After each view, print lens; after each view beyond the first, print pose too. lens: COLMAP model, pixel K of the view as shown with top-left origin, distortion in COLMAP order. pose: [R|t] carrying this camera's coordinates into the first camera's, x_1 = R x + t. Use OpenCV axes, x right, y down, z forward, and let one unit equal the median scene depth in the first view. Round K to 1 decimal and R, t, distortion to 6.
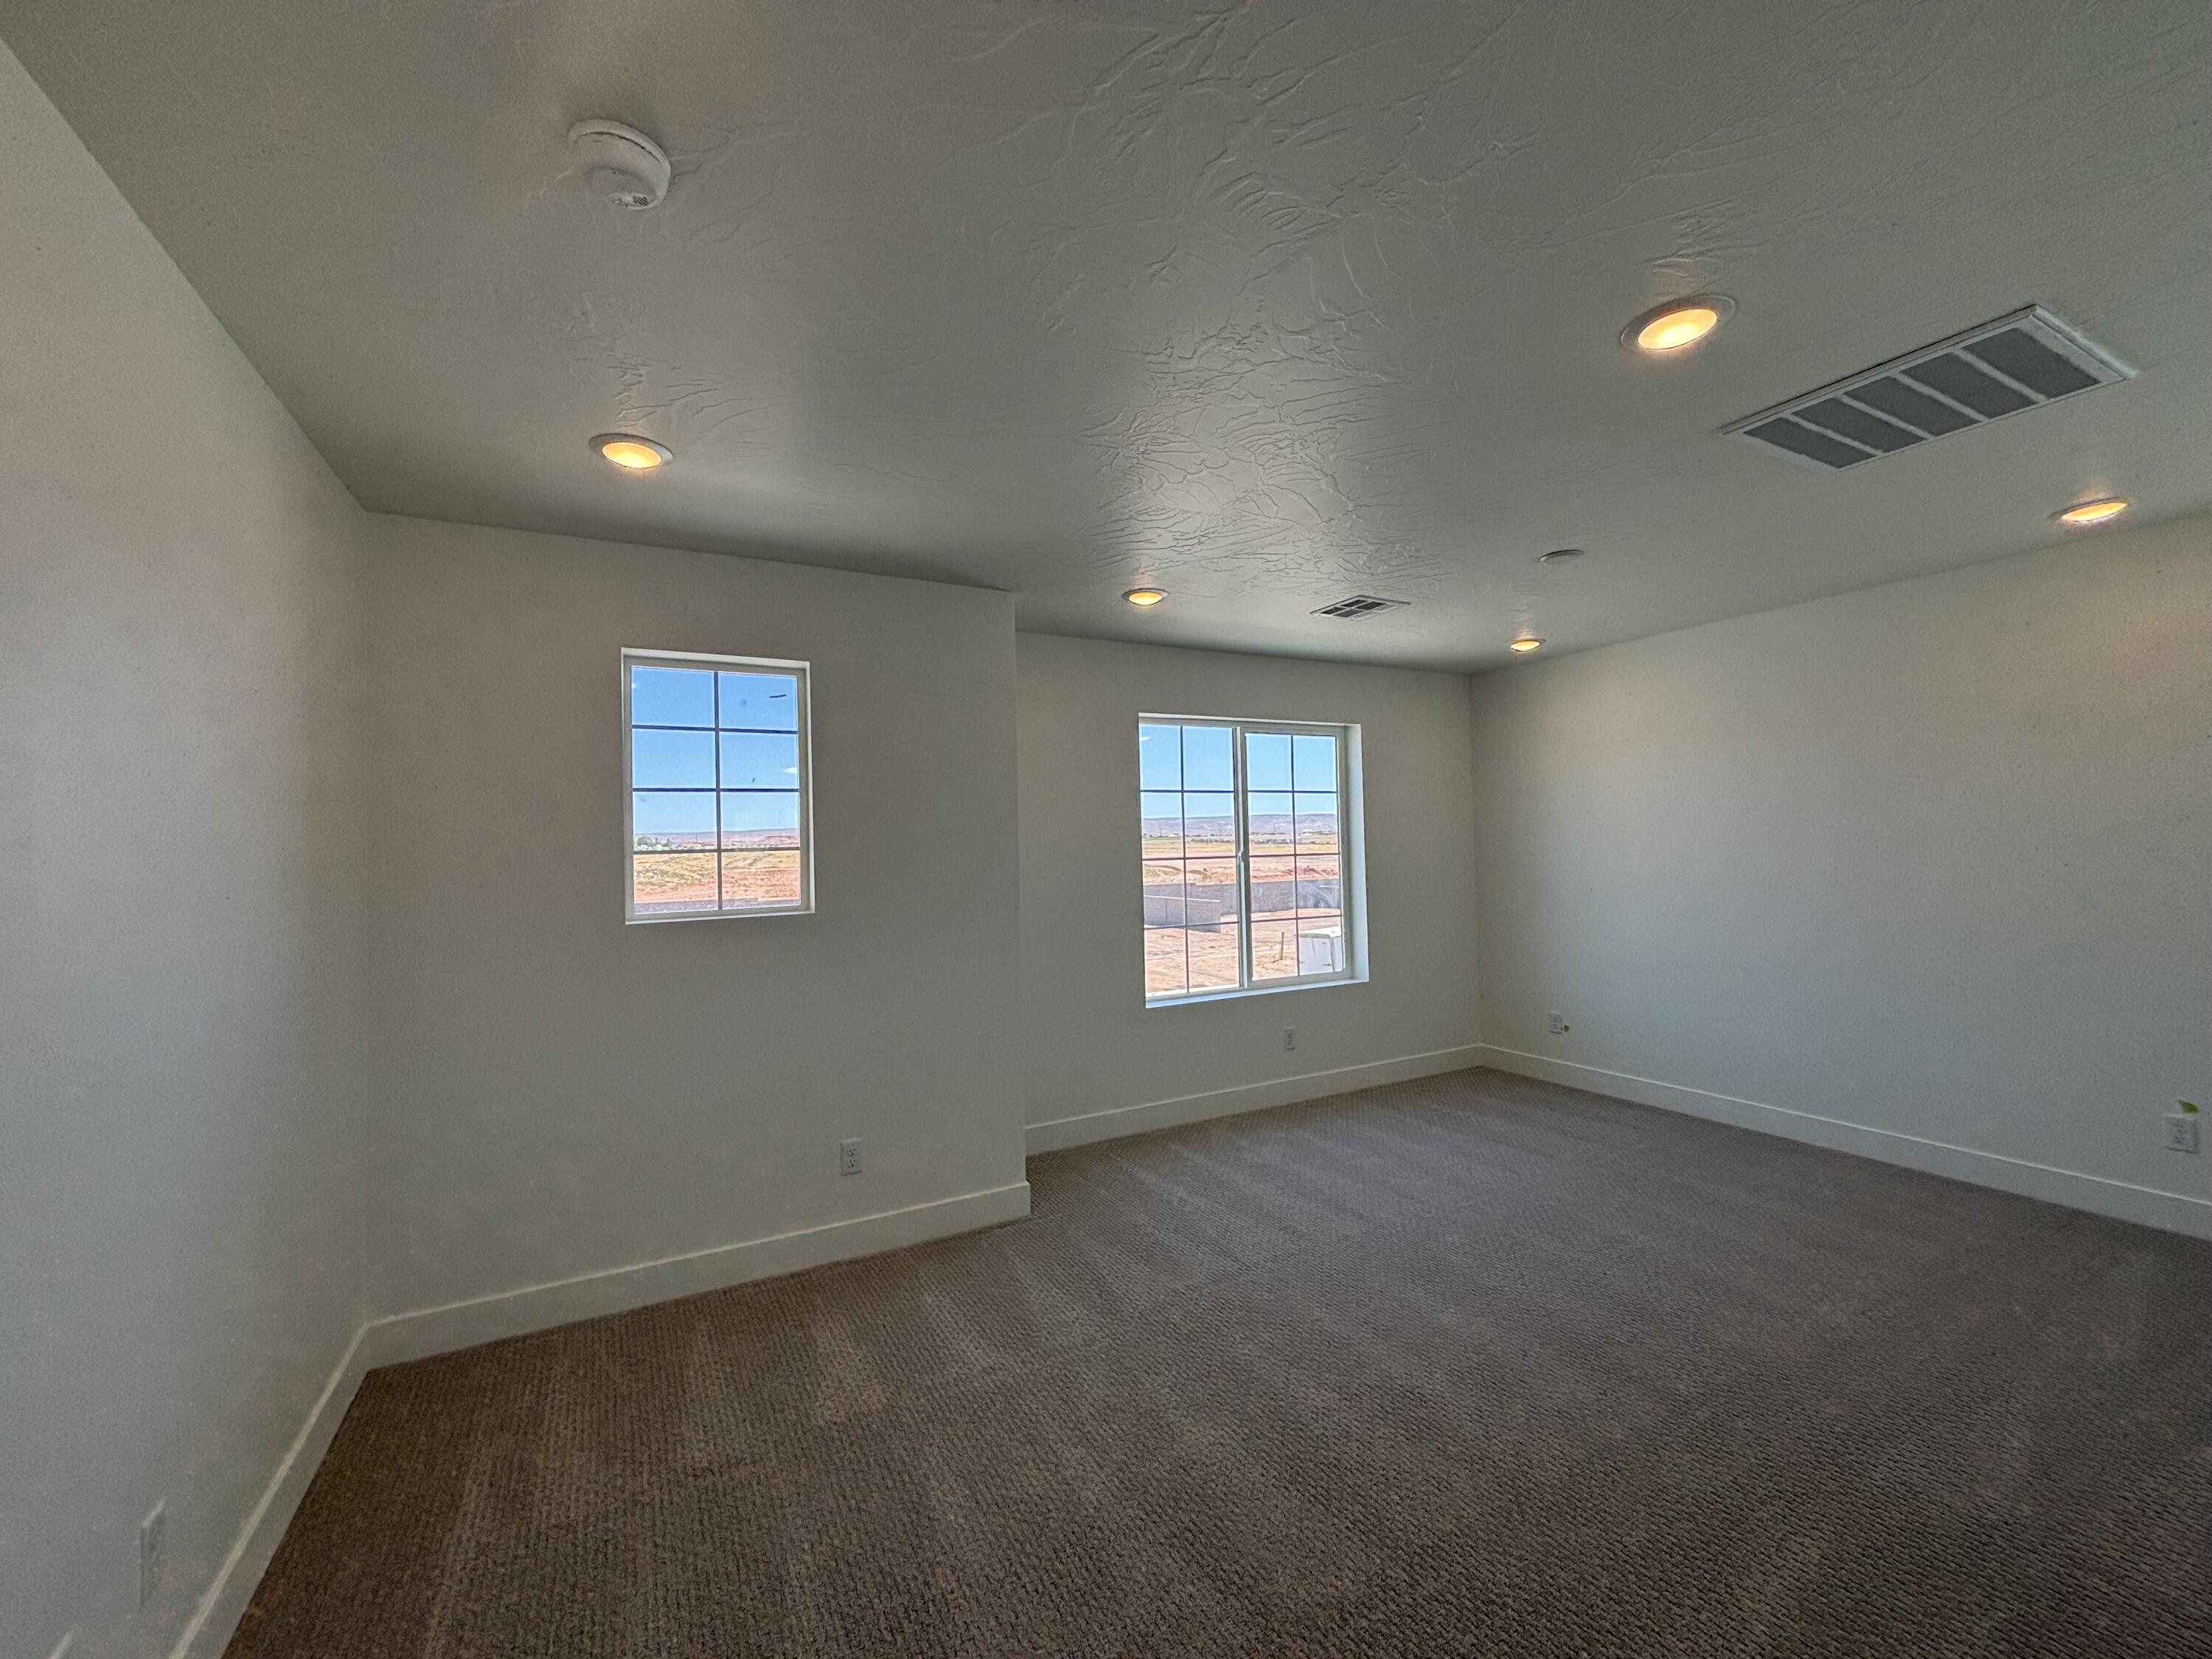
lens RADIAL K [[891.5, 0, 1091.7], [0, 891.5, 836.1], [0, 0, 1]] dist [0.007250, -0.001103]
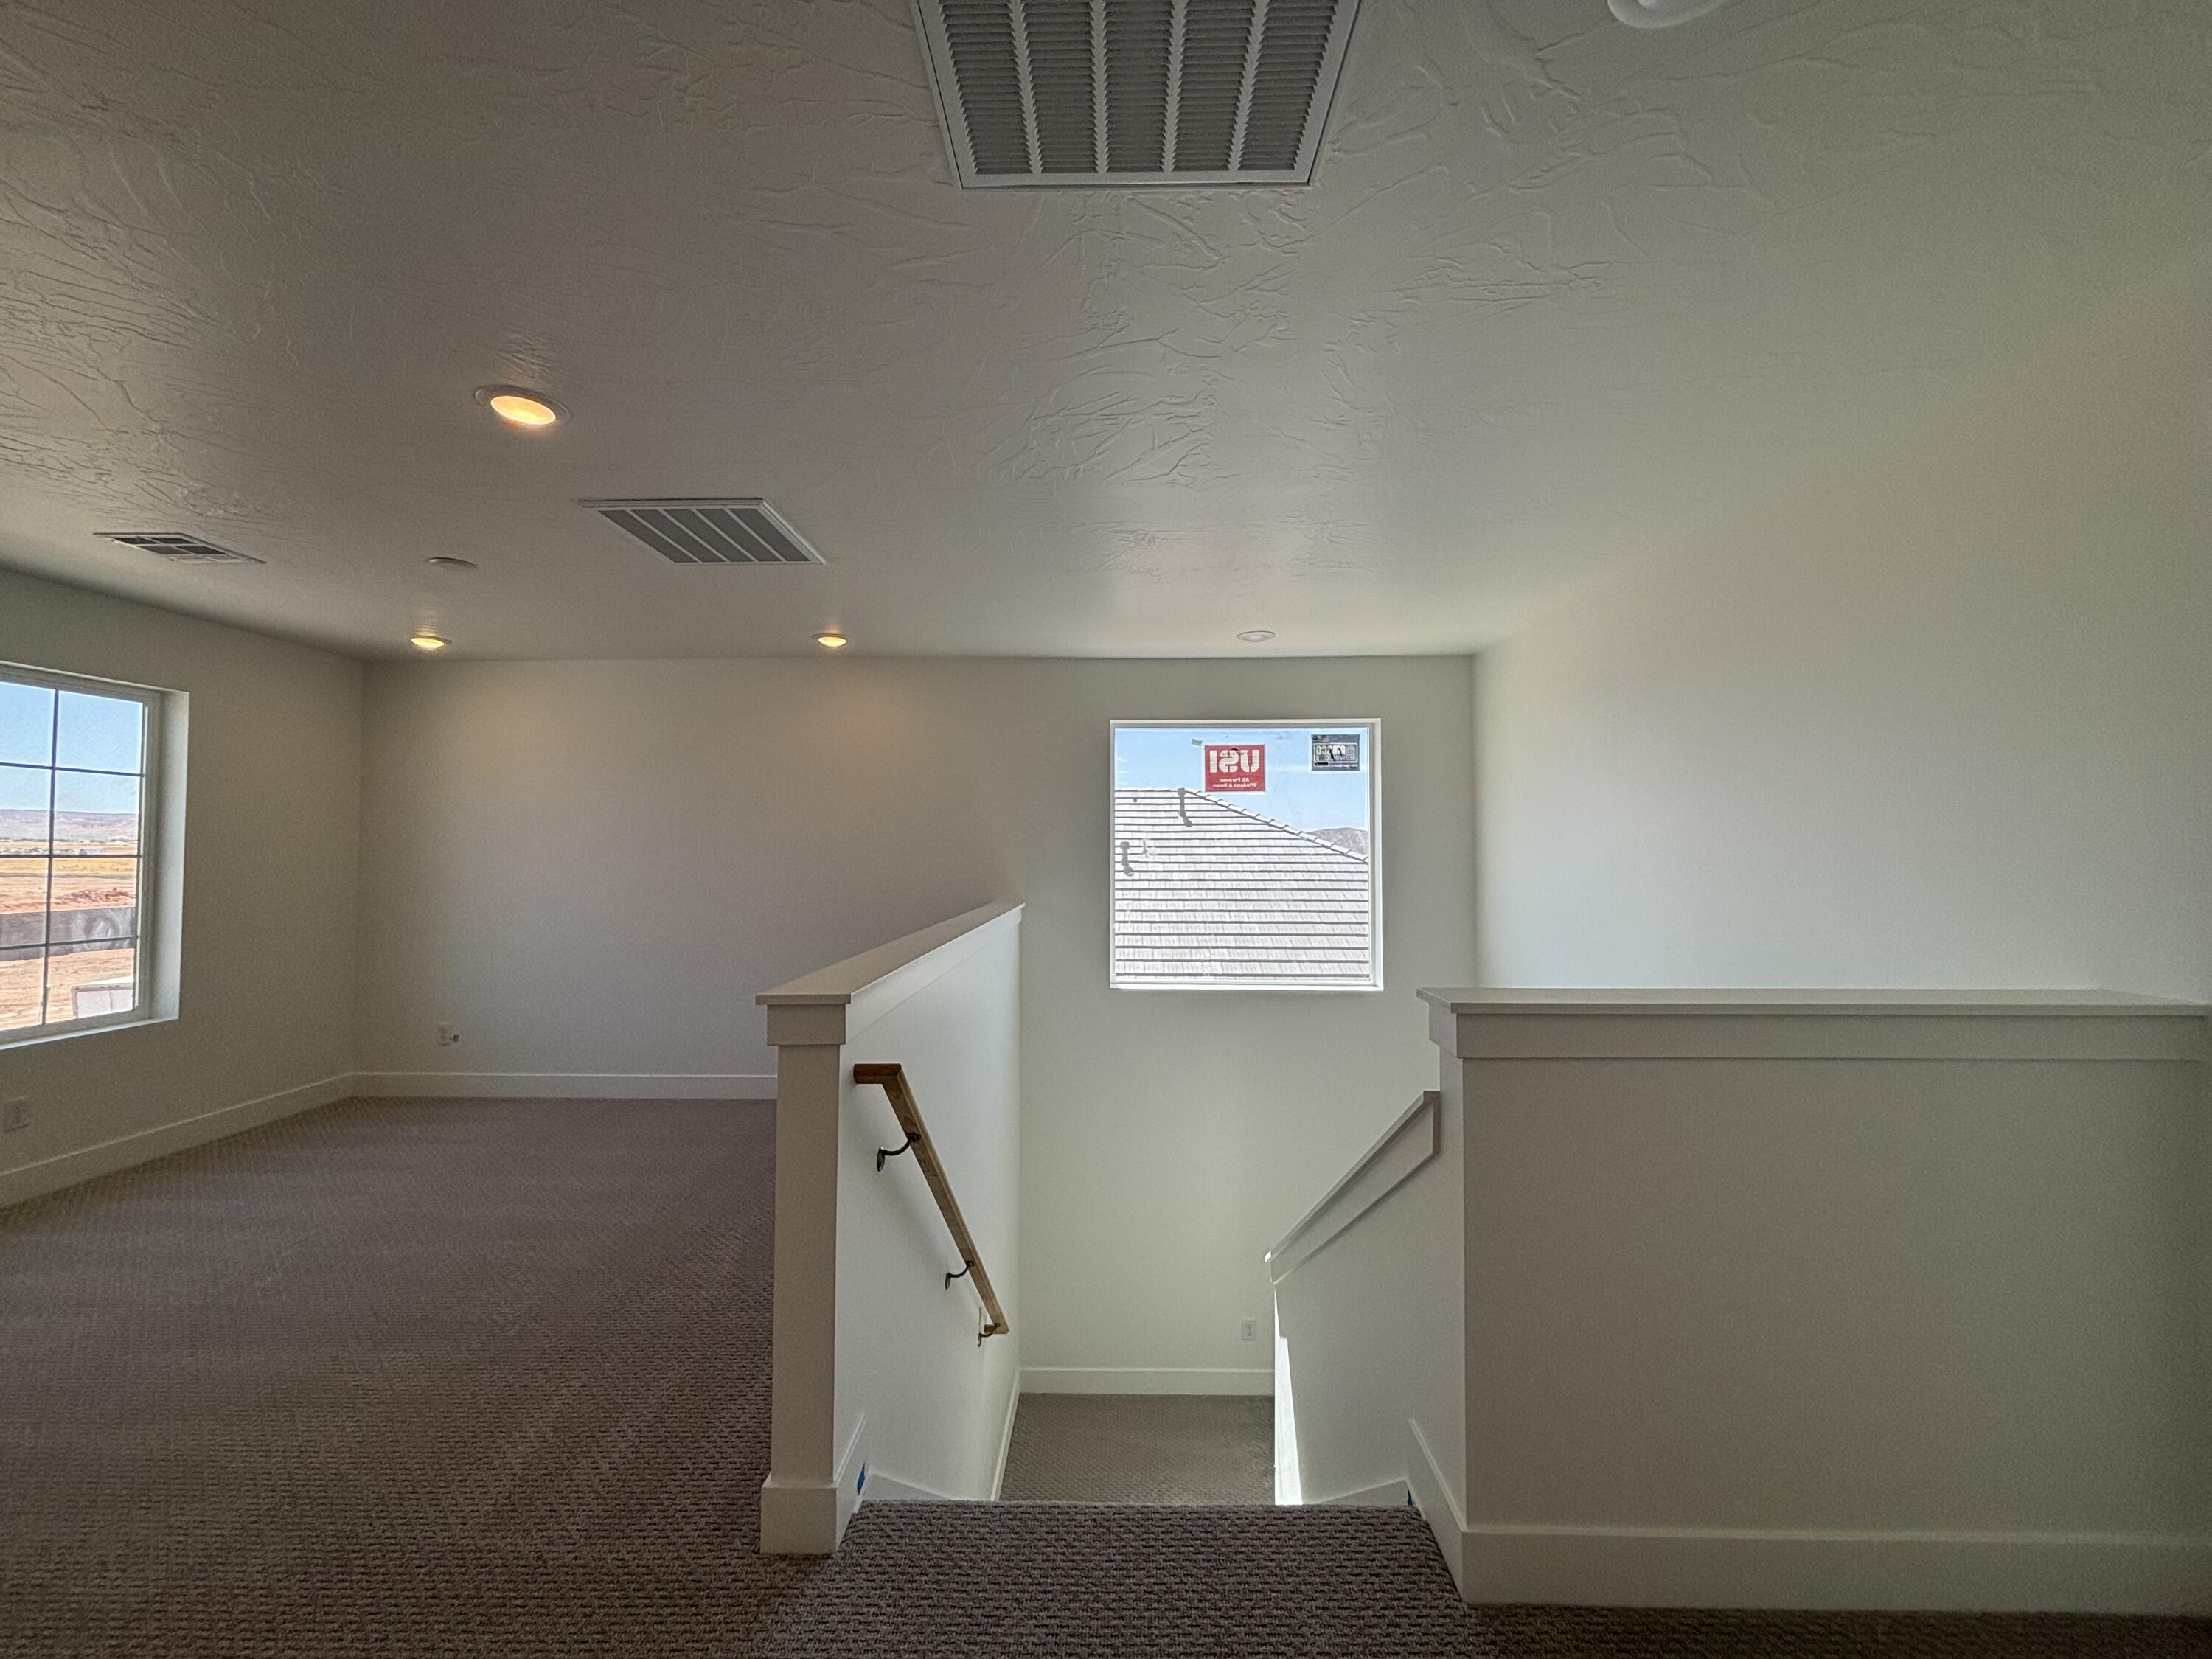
lens RADIAL K [[891.5, 0, 1099.4], [0, 891.5, 820.0], [0, 0, 1]] dist [0.007250, -0.001103]
pose [[0.481294, 0.056344, 0.874747, -0.000916], [-0.019653, 0.998375, -0.053494, 0.015636], [-0.876339, 0.008555, 0.481619, -0.100132]]
